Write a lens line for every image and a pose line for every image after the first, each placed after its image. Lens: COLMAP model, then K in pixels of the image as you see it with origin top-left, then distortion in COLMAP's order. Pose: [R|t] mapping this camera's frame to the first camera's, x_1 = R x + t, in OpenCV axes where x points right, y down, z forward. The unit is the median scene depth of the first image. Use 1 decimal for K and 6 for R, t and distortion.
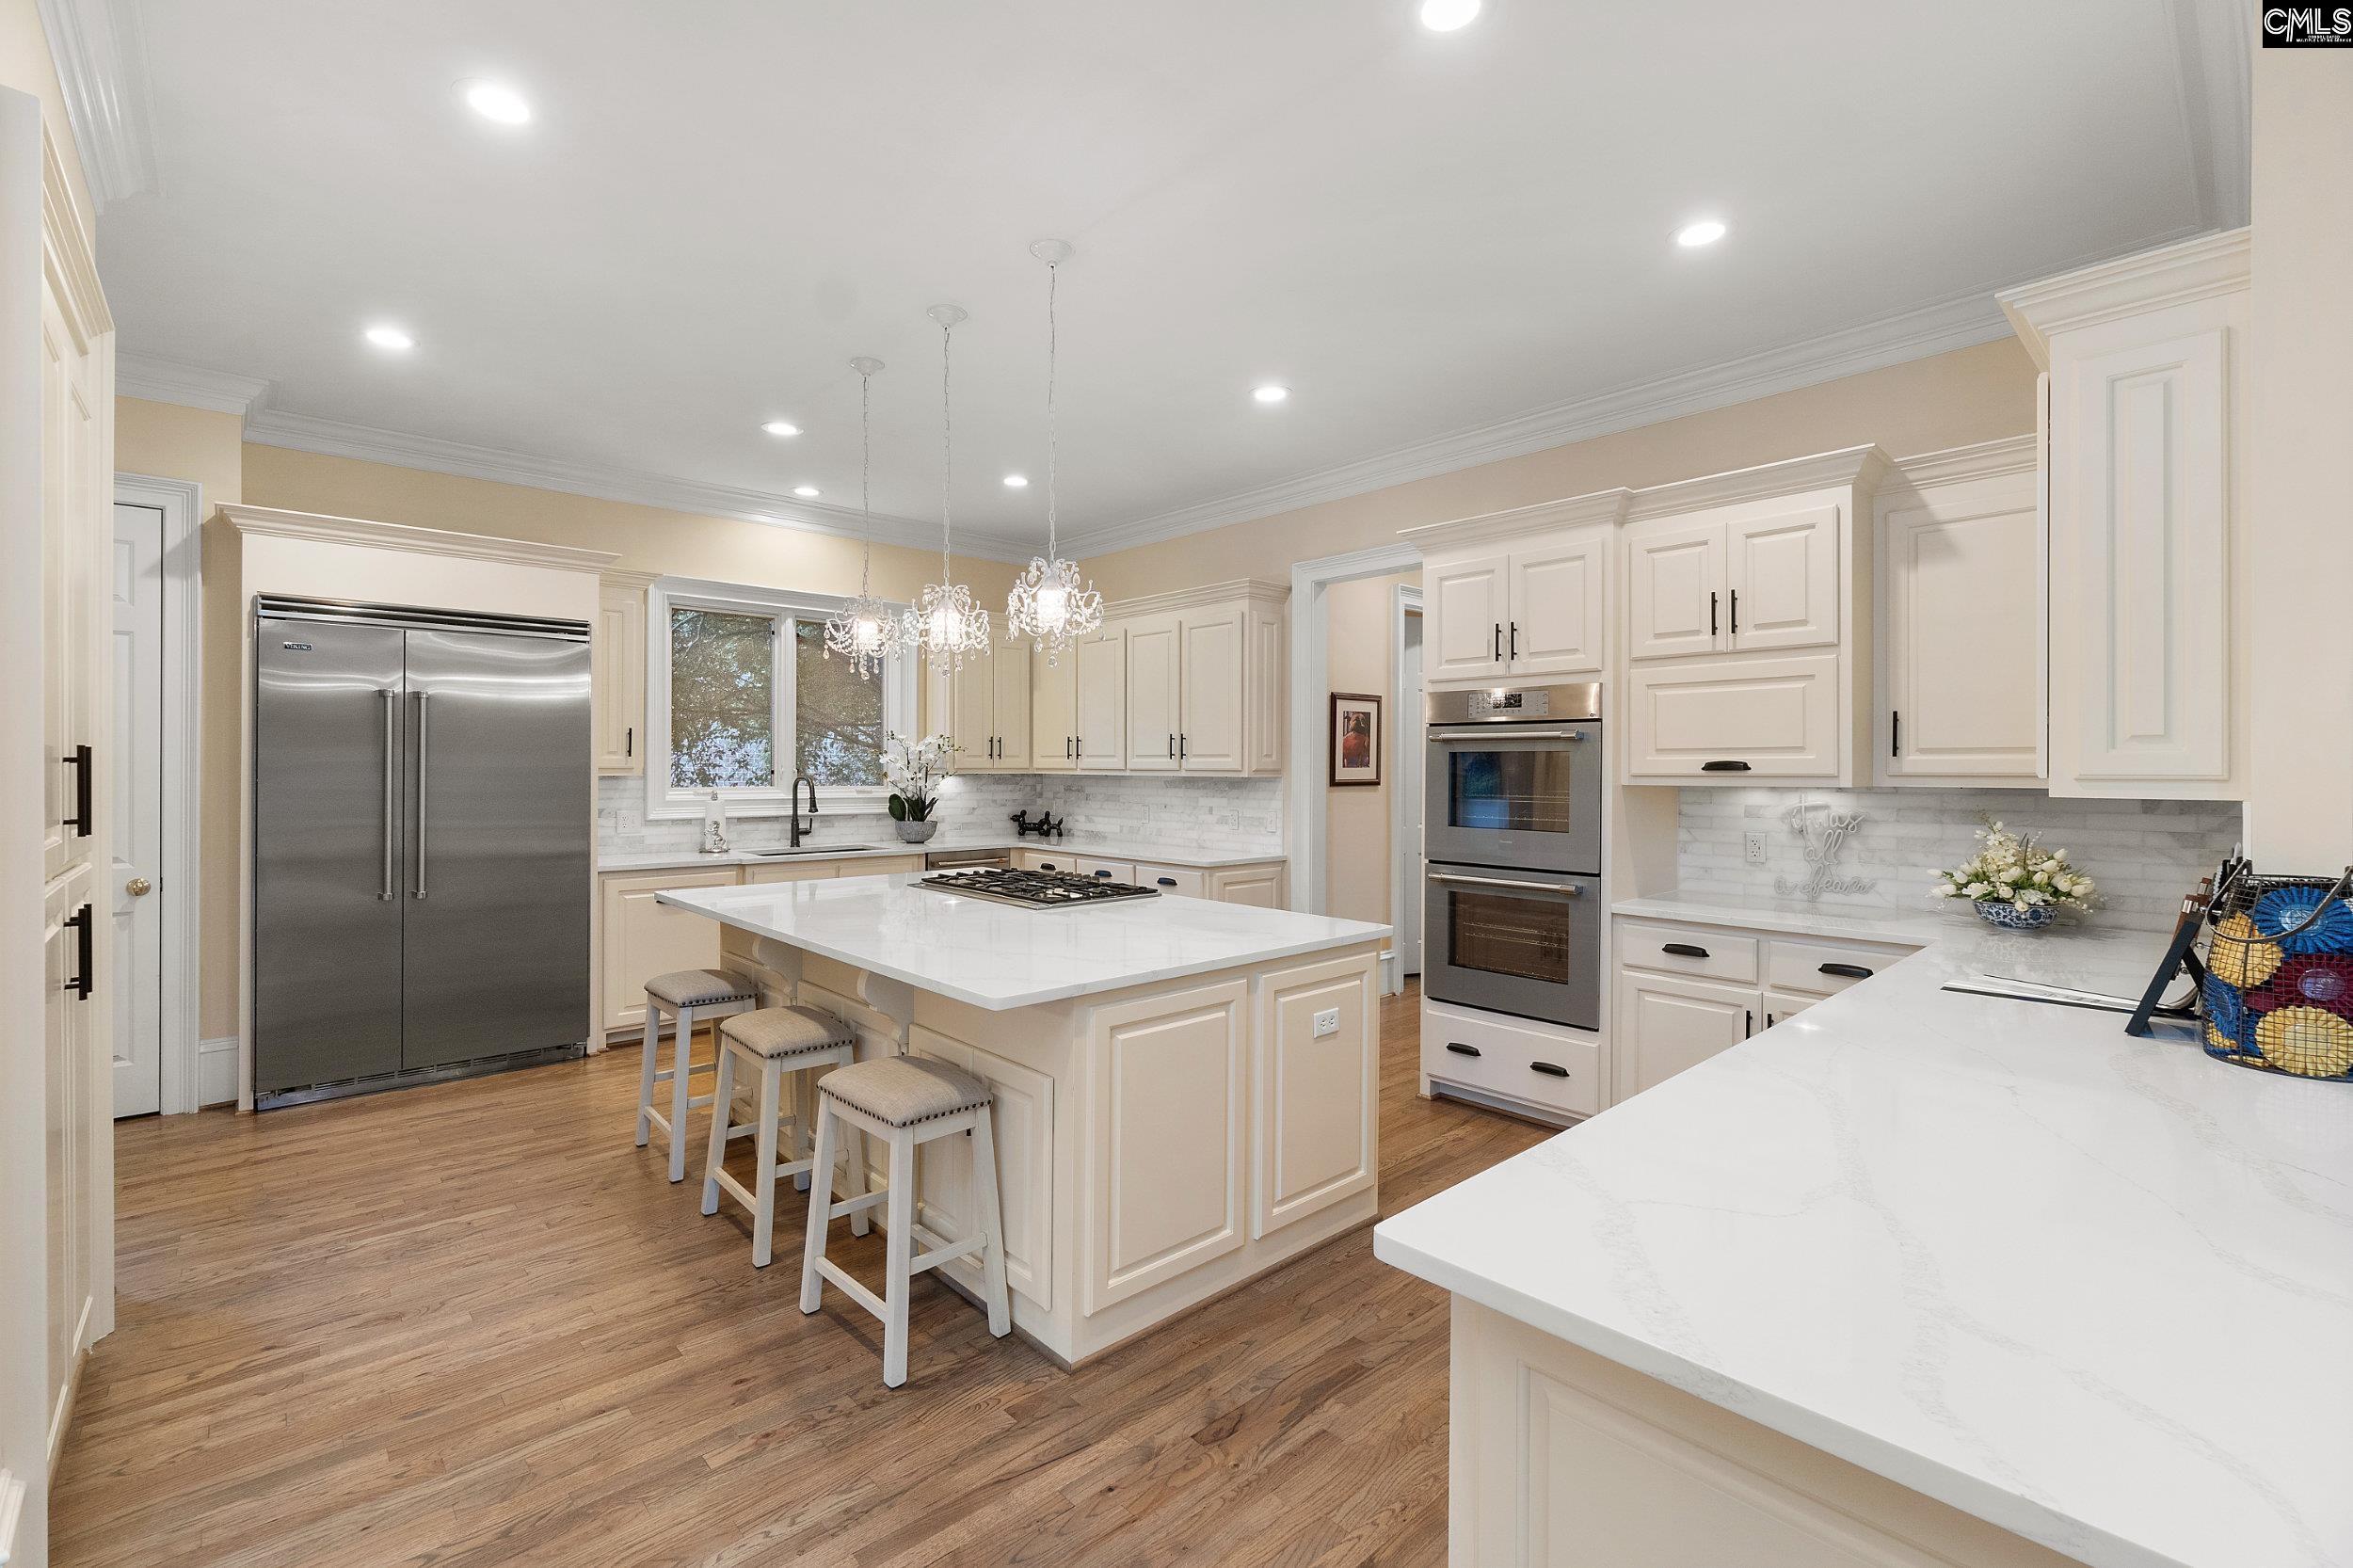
lens RADIAL K [[1018.0, 0, 1161.8], [0, 1018.0, 775.3], [0, 0, 1]] dist [-0.004466, 0.001174]
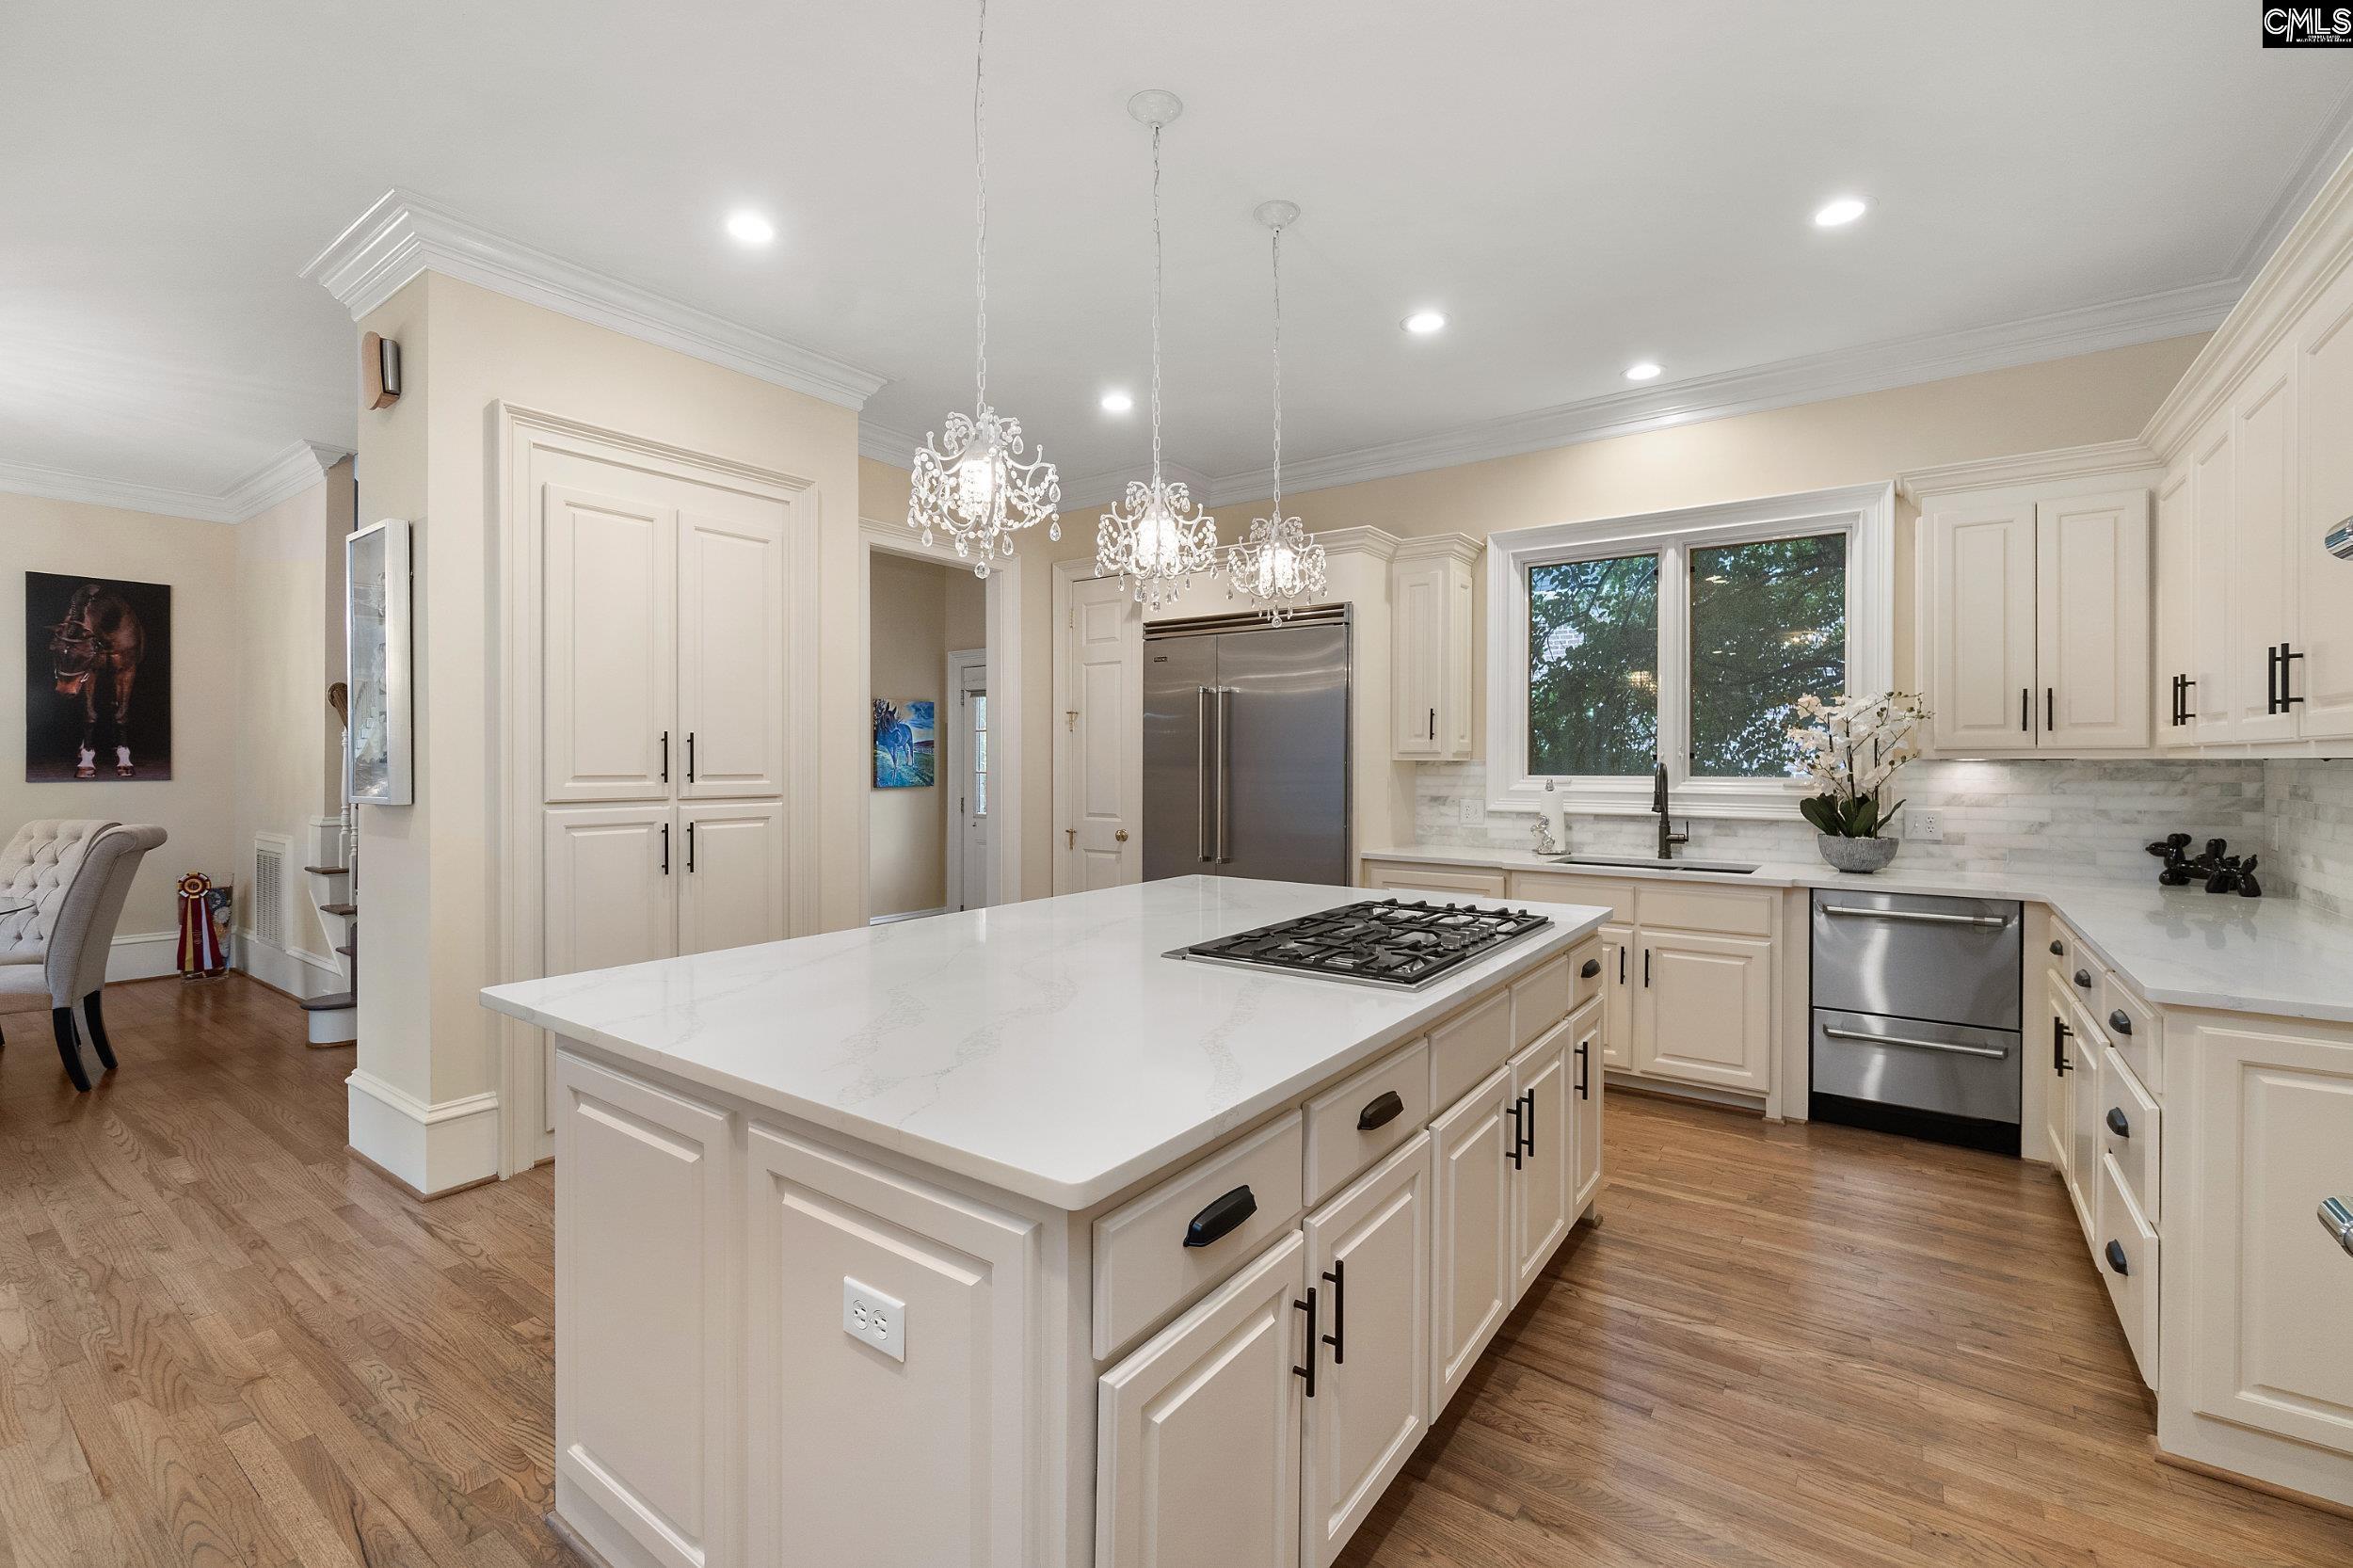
lens RADIAL K [[1018.0, 0, 1137.2], [0, 1018.0, 758.5], [0, 0, 1]] dist [-0.004466, 0.001174]
pose [[0.192805, -0.003807, -0.981230, 0.443492], [-0.003938, 0.999981, -0.004654, 0.004685], [0.981229, 0.004761, 0.192786, 0.752209]]
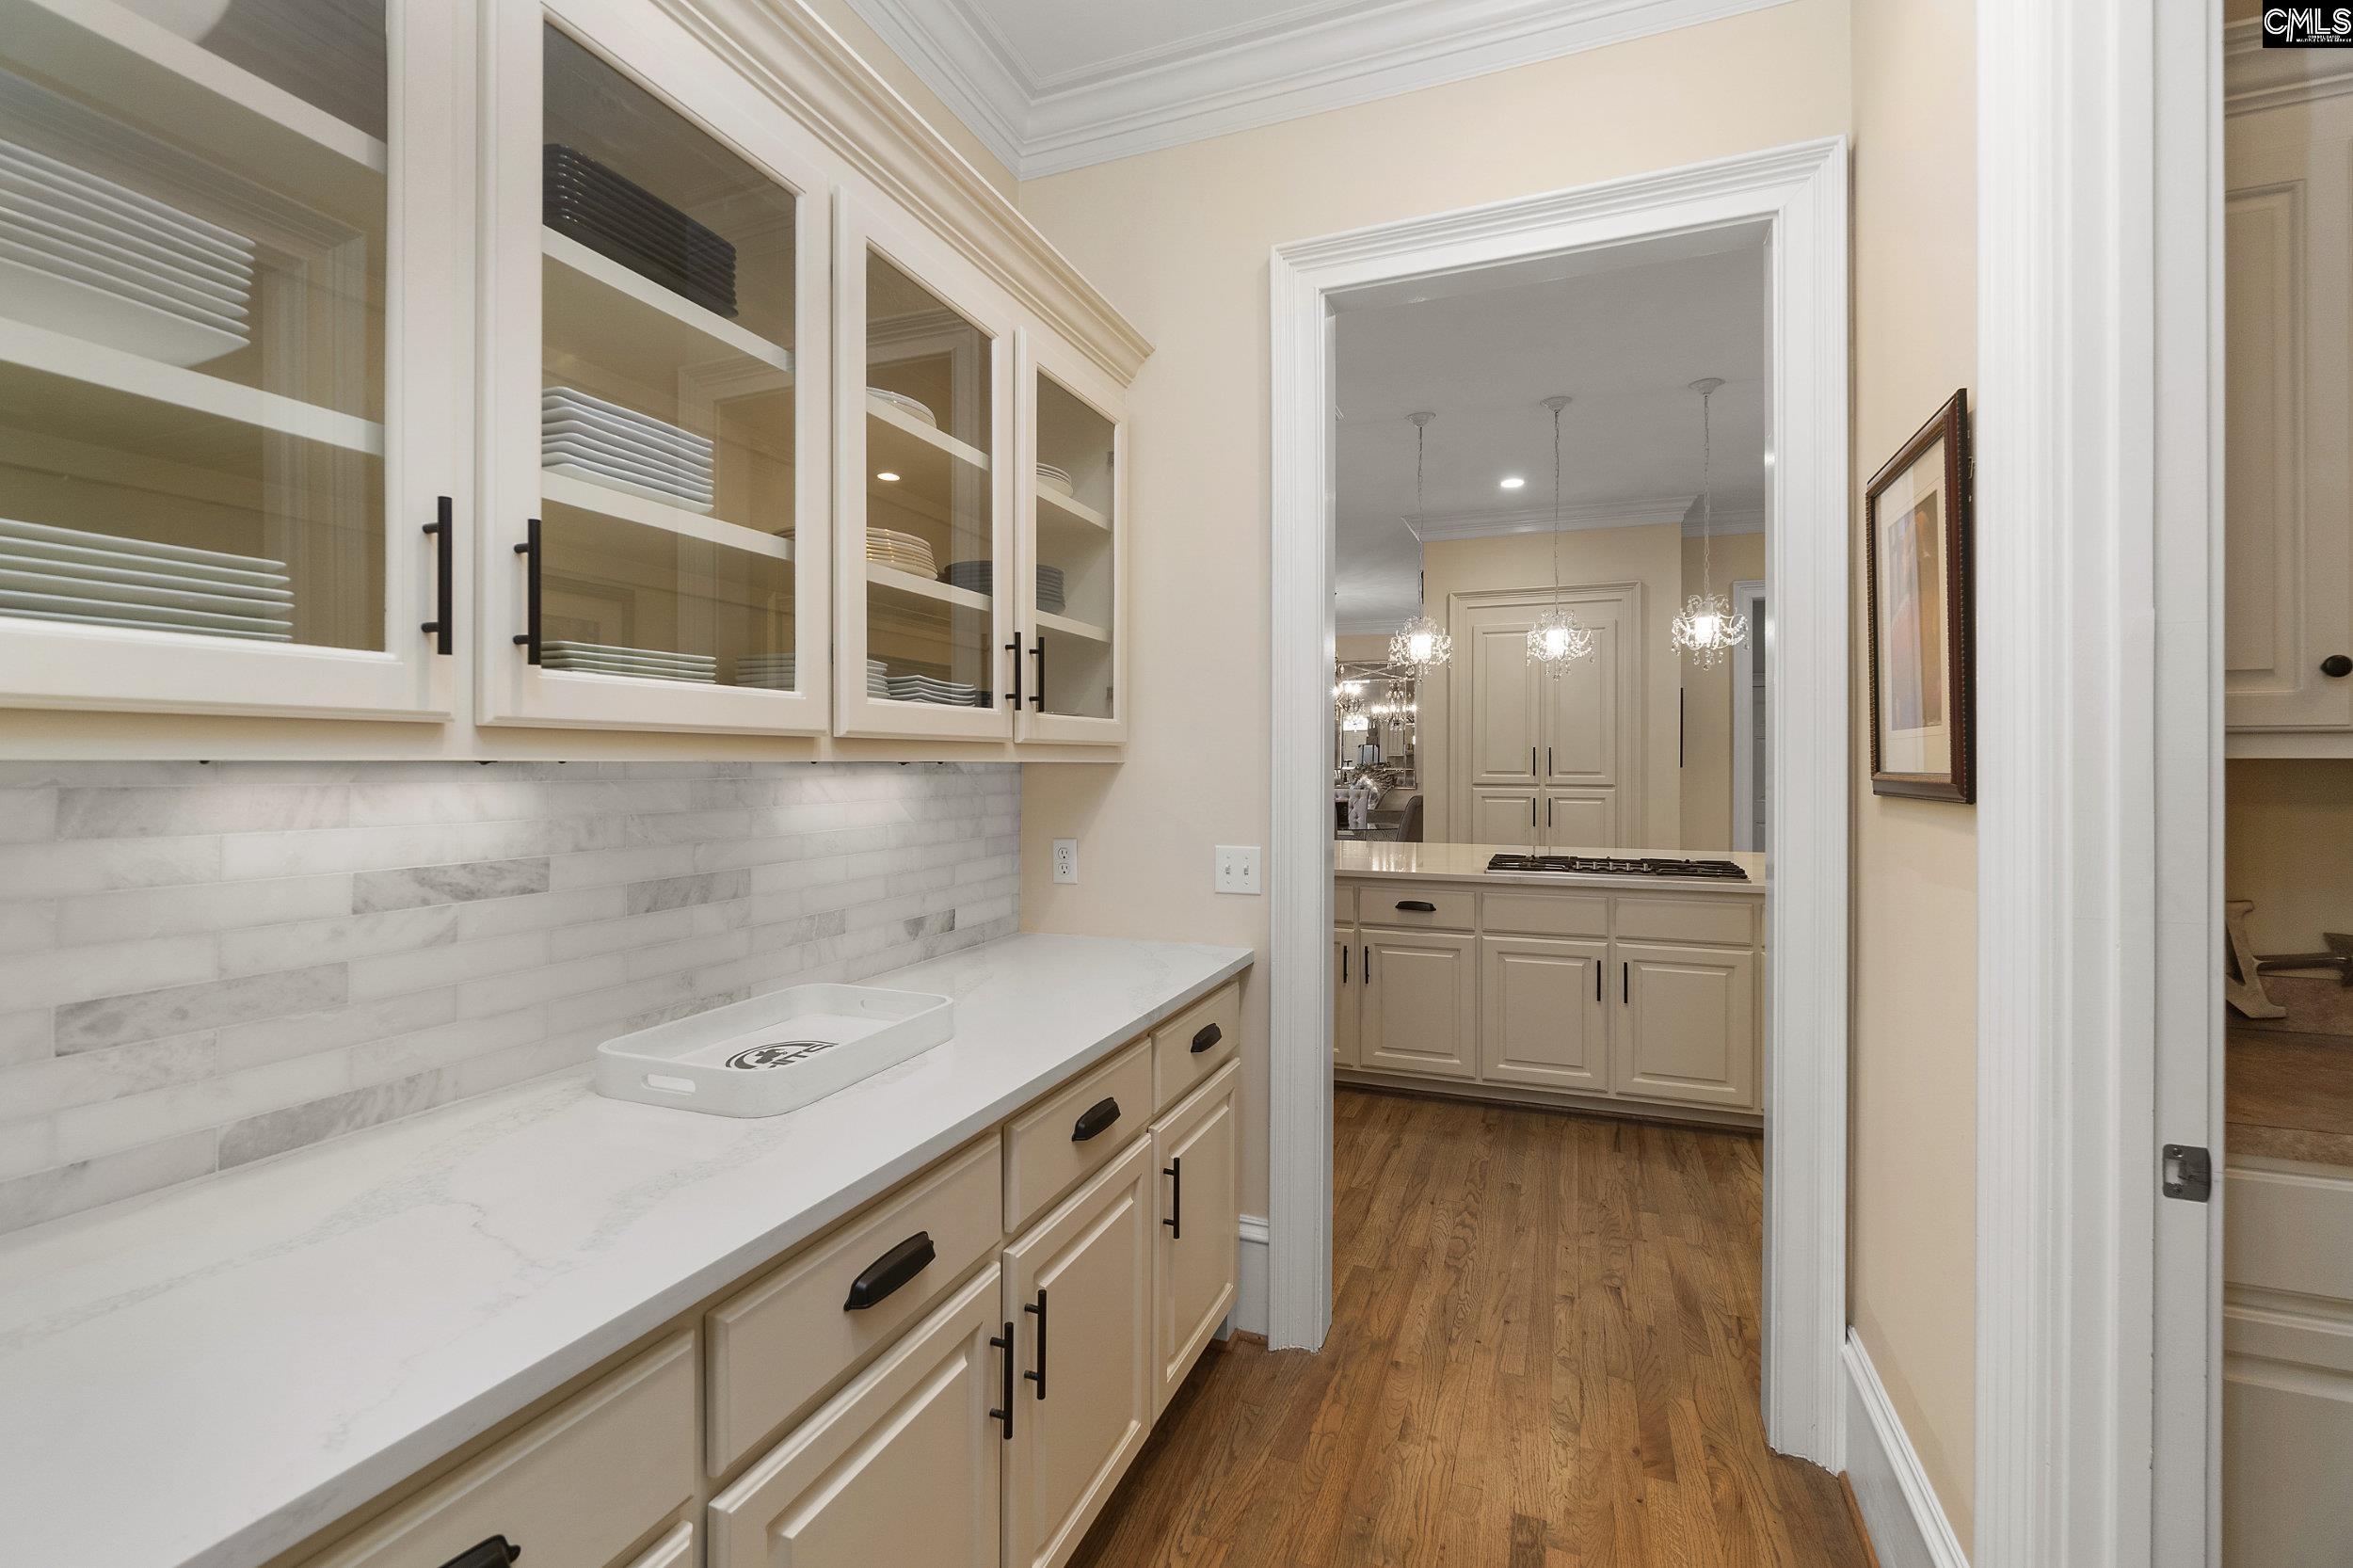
lens RADIAL K [[1018.0, 0, 1182.8], [0, 1018.0, 759.1], [0, 0, 1]] dist [-0.004466, 0.001174]
pose [[-0.894914, -0.007083, -0.446183, 0.717346], [-0.006894, 0.999974, -0.002046, 0.004476], [0.446186, 0.001245, -0.894939, 1.764307]]
